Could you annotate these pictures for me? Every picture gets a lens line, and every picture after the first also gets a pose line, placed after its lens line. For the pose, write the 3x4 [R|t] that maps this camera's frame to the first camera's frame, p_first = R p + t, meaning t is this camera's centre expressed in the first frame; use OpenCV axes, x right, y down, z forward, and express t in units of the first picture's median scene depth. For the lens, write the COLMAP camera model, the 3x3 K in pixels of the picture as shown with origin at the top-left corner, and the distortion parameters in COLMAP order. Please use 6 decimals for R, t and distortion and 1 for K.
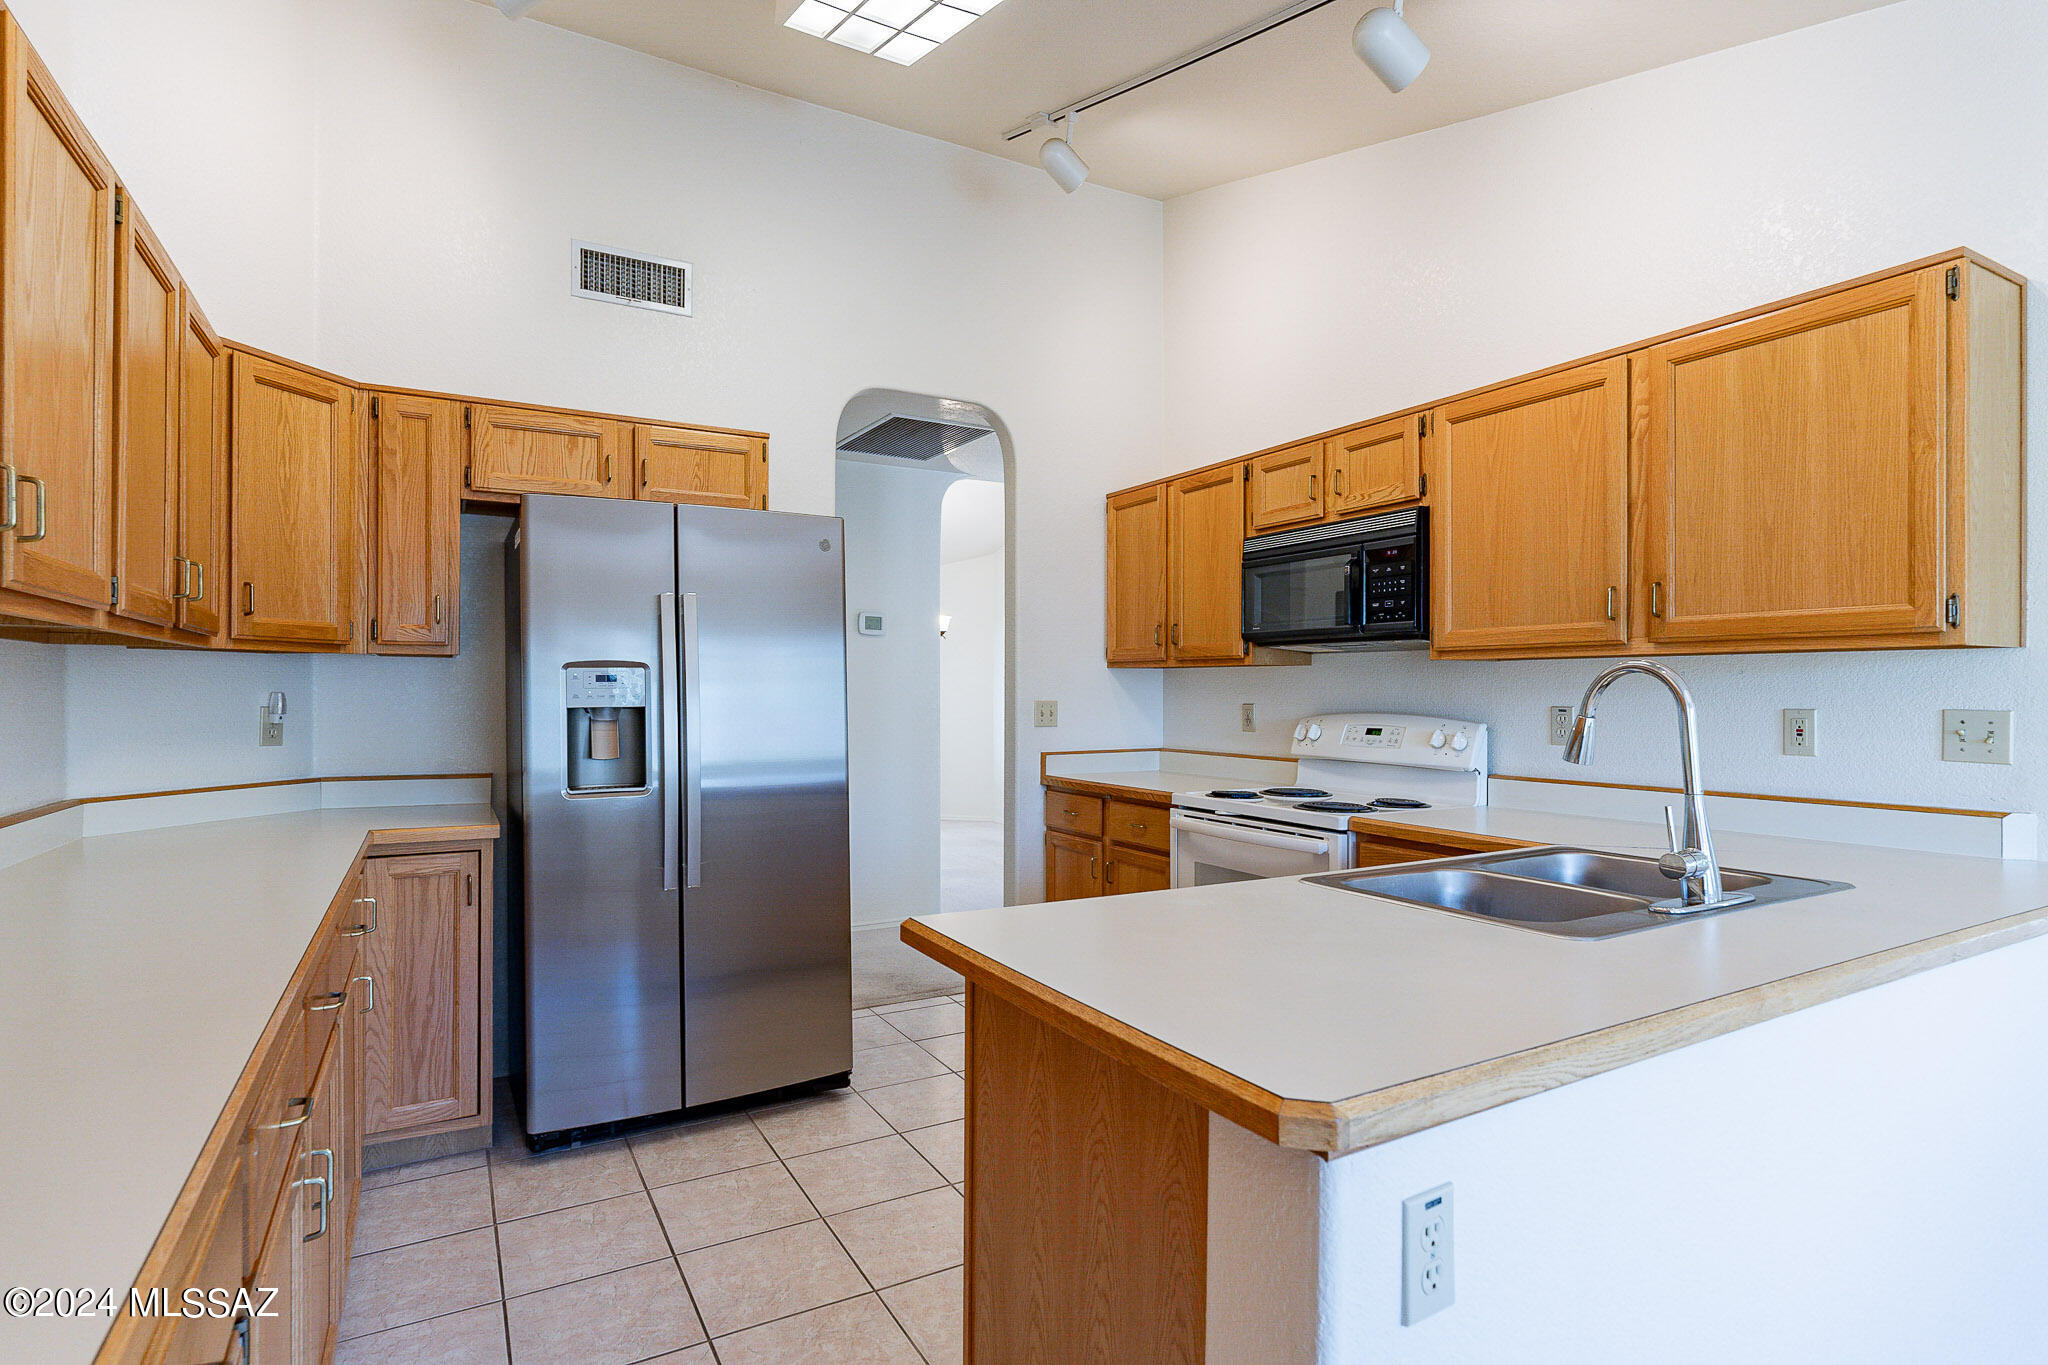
lens RADIAL K [[1069.5, 0, 1020.7], [0, 1069.5, 682.5], [0, 0, 1]] dist [0.000988, 0.000689]
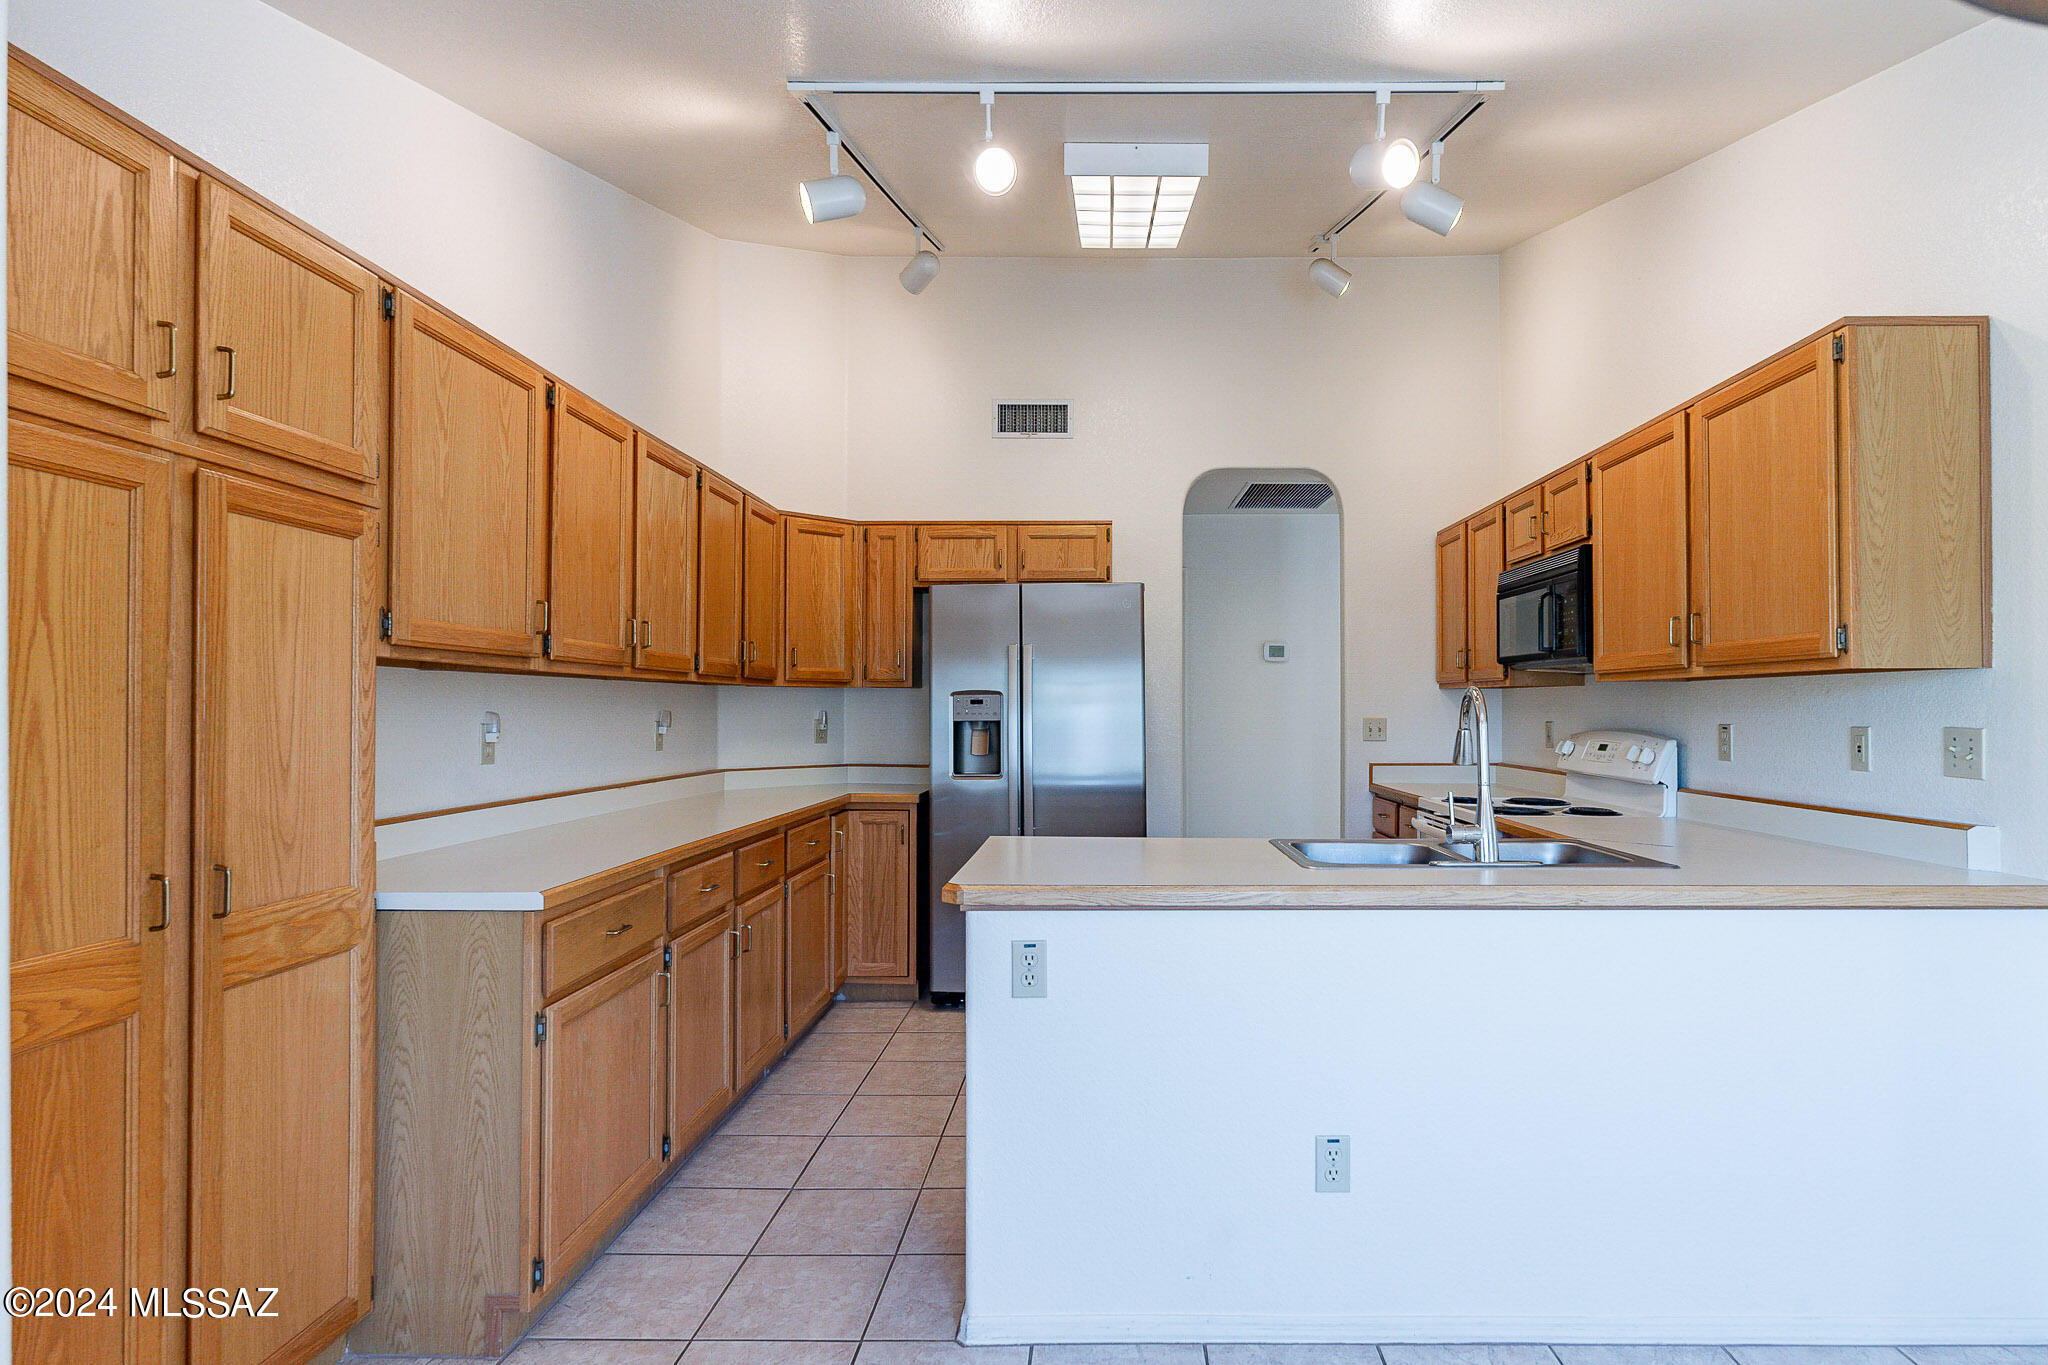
lens RADIAL K [[1069.5, 0, 1029.9], [0, 1069.5, 683.3], [0, 0, 1]] dist [0.000988, 0.000689]
pose [[0.854975, -0.013377, -0.518496, 0.452494], [0.004452, 0.999820, -0.018454, -0.001634], [0.518649, 0.013470, 0.854881, -0.256596]]
